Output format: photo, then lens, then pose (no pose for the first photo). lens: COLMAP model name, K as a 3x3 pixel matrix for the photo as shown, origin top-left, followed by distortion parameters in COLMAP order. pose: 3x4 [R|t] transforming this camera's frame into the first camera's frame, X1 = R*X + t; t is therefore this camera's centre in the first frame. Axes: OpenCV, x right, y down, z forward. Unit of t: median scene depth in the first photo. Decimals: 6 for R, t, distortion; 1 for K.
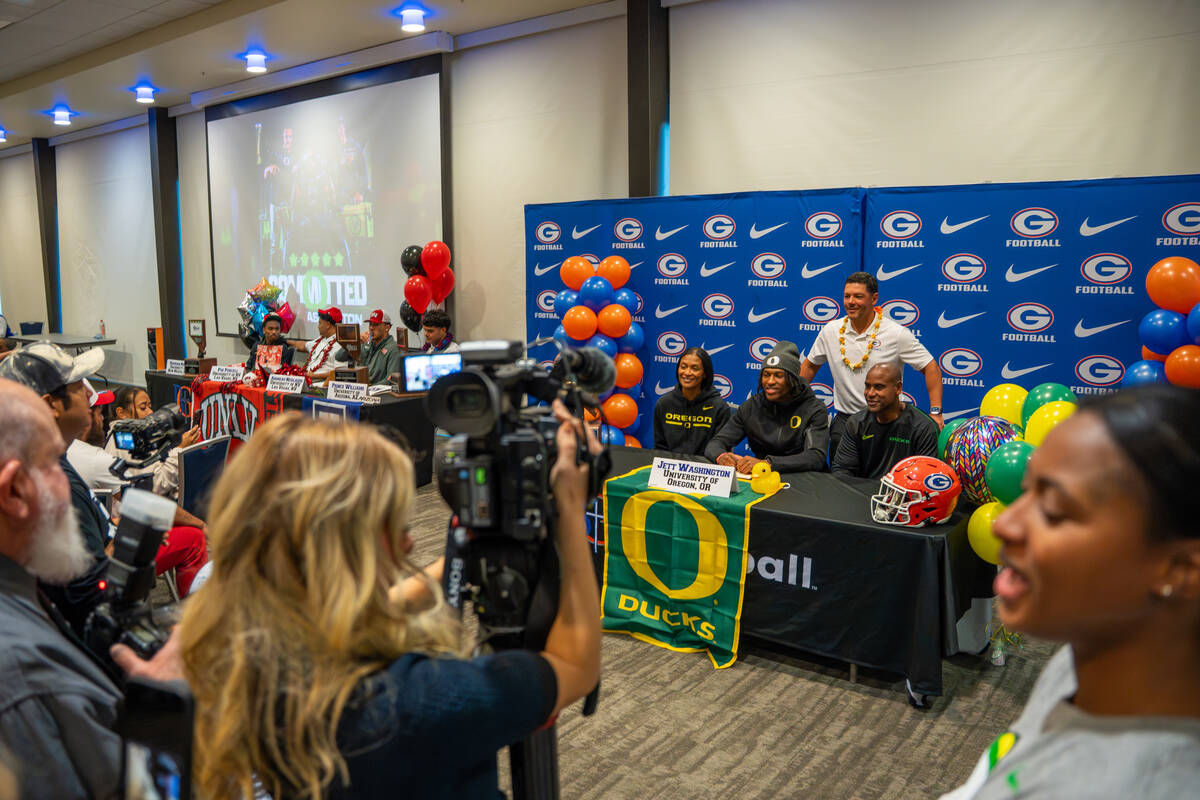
lens RADIAL K [[904.2, 0, 600.0], [0, 904.2, 400.0], [0, 0, 1]] dist [-0.119822, 0.002031]
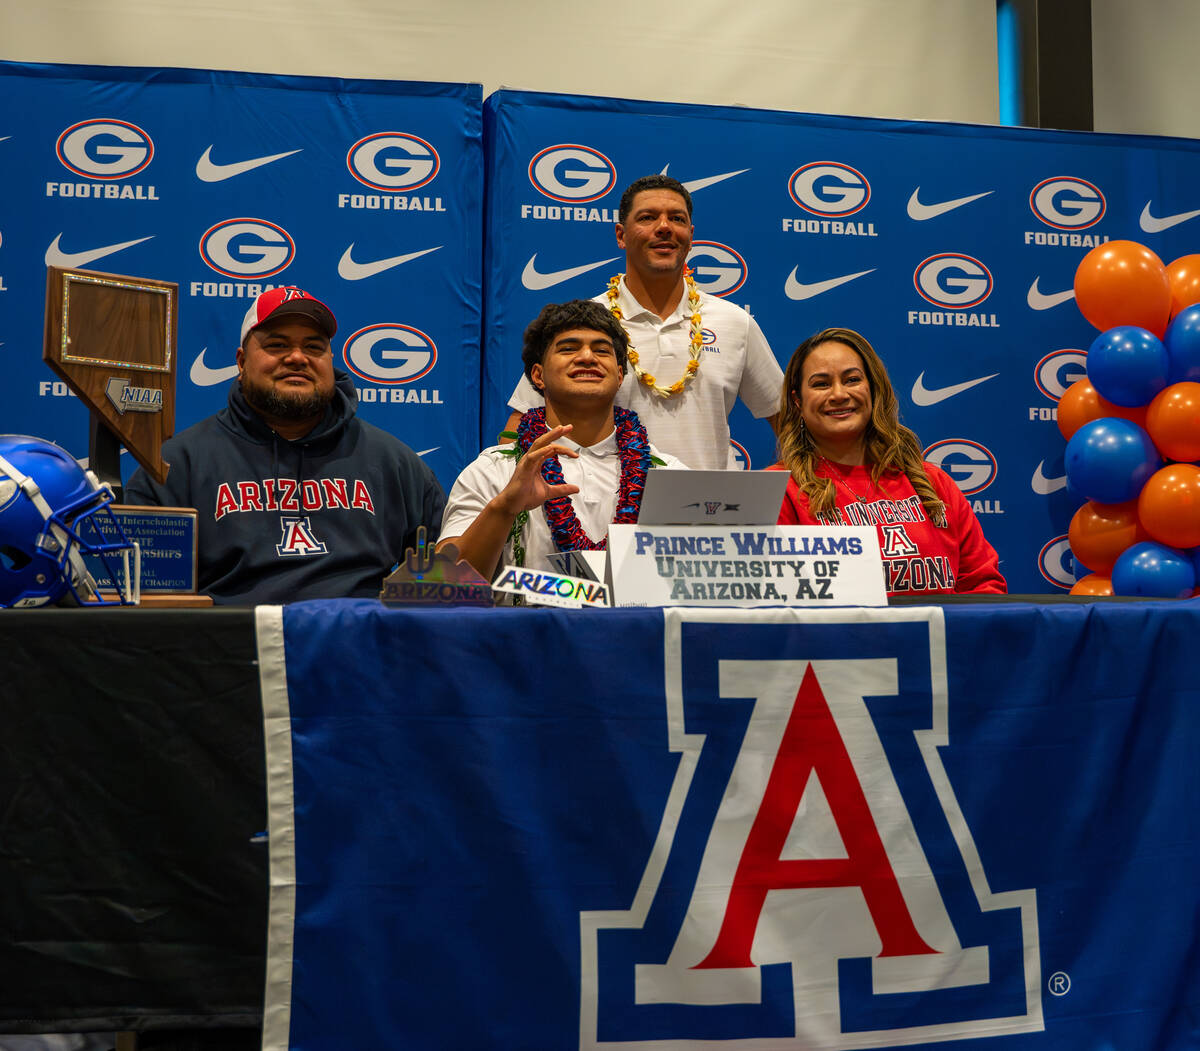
lens RADIAL K [[1592.7, 0, 625.7], [0, 1592.7, 505.4], [0, 0, 1]] dist [-0.065586, -0.019693]
pose [[0.660000, 0.050328, 0.749578, -0.350715], [0.108172, 0.980990, -0.161110, 0.150390], [-0.743437, 0.187416, 0.642010, 0.644628]]
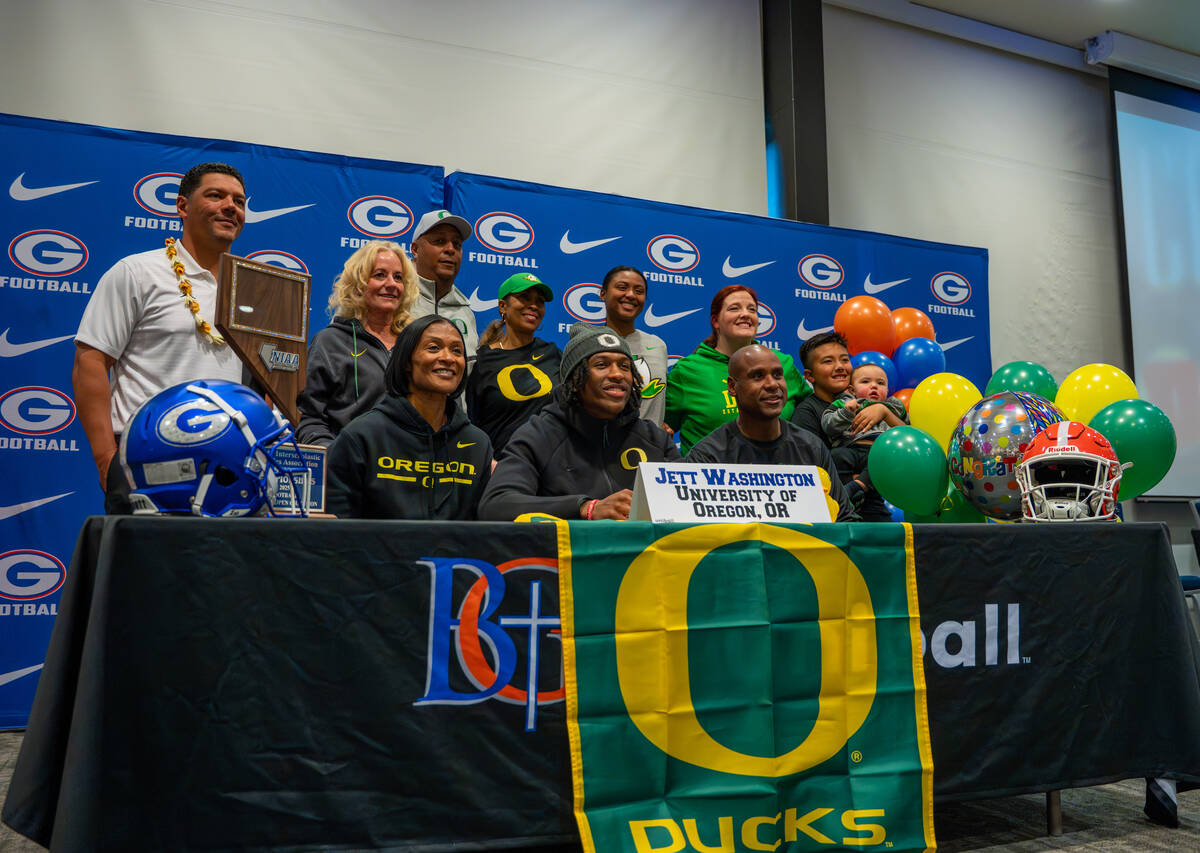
lens RADIAL K [[1052.6, 0, 635.7], [0, 1052.6, 392.5], [0, 0, 1]] dist [-0.112436, 0.016826]
pose [[0.490104, 0.130222, 0.861882, -0.376222], [0.128234, 0.967248, -0.219061, 0.142350], [-0.862180, 0.217885, 0.457353, 0.784548]]
